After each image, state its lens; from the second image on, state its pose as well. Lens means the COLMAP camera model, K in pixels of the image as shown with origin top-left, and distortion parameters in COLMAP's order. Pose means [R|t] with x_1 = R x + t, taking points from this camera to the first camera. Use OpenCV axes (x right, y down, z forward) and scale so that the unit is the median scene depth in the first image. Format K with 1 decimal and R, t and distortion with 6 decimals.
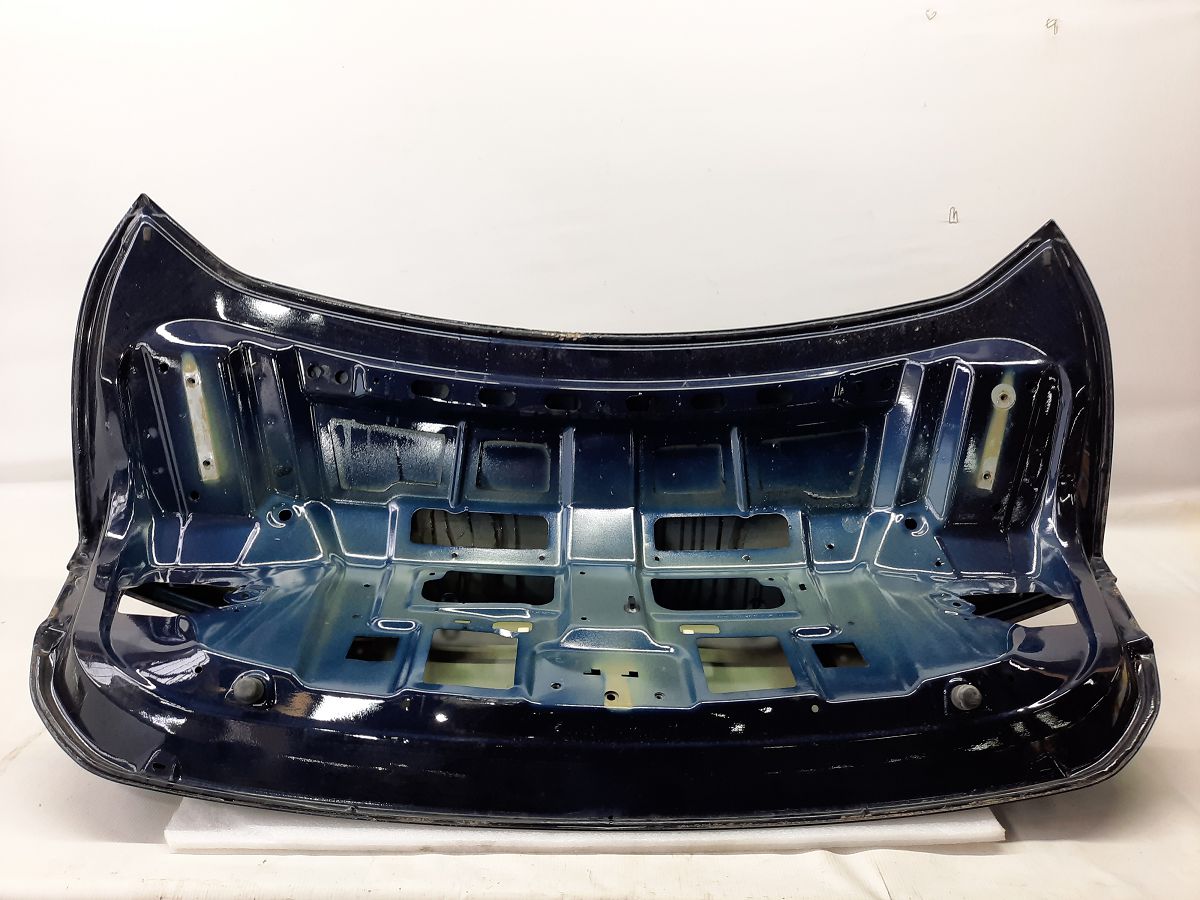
lens RADIAL K [[834.7, 0, 600.0], [0, 834.7, 450.0], [0, 0, 1]] dist [0.048349, -0.053081]
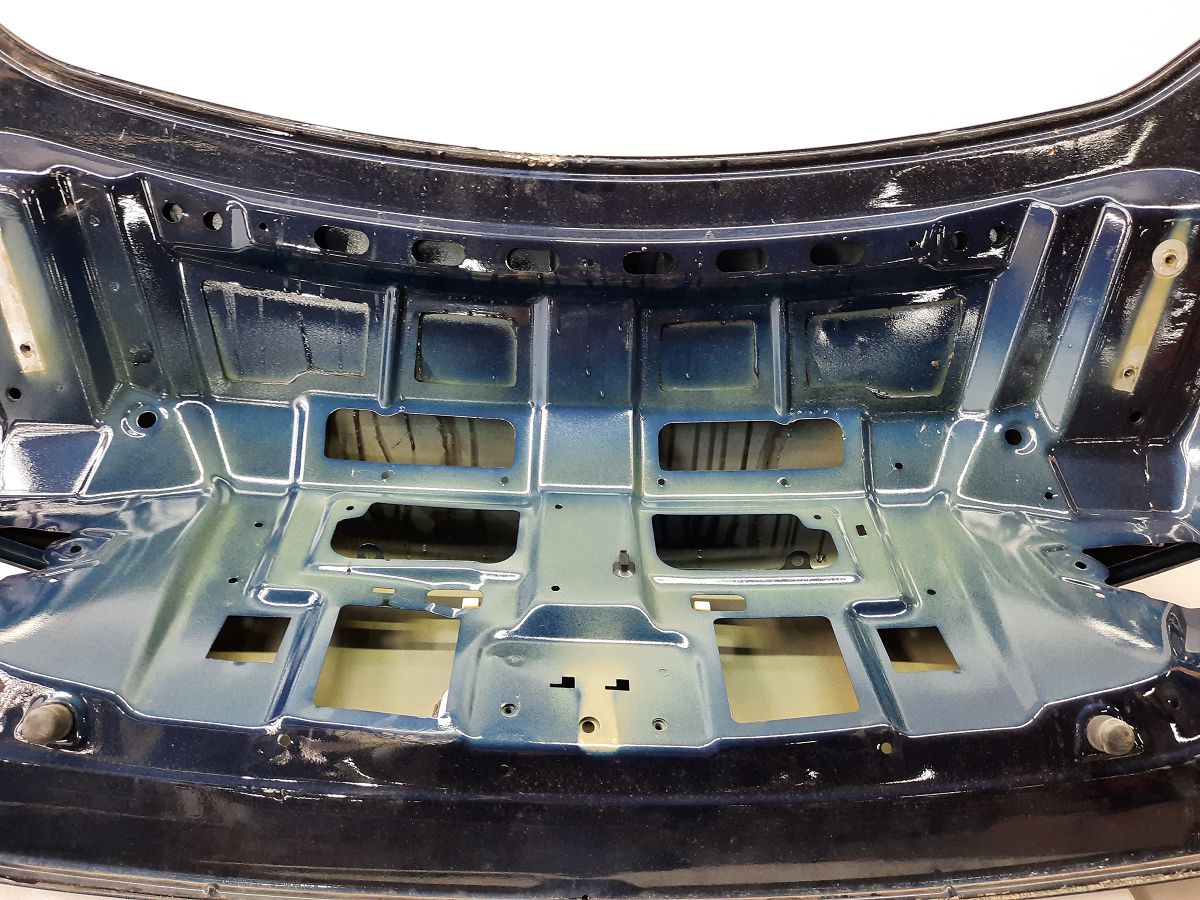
lens RADIAL K [[834.7, 0, 600.0], [0, 834.7, 450.0], [0, 0, 1]] dist [0.048349, -0.053081]
pose [[0.999918, 0.010242, -0.007646, 0.019023], [-0.008325, 0.975812, 0.218453, -0.056589], [0.009699, -0.218371, 0.975818, 0.282902]]
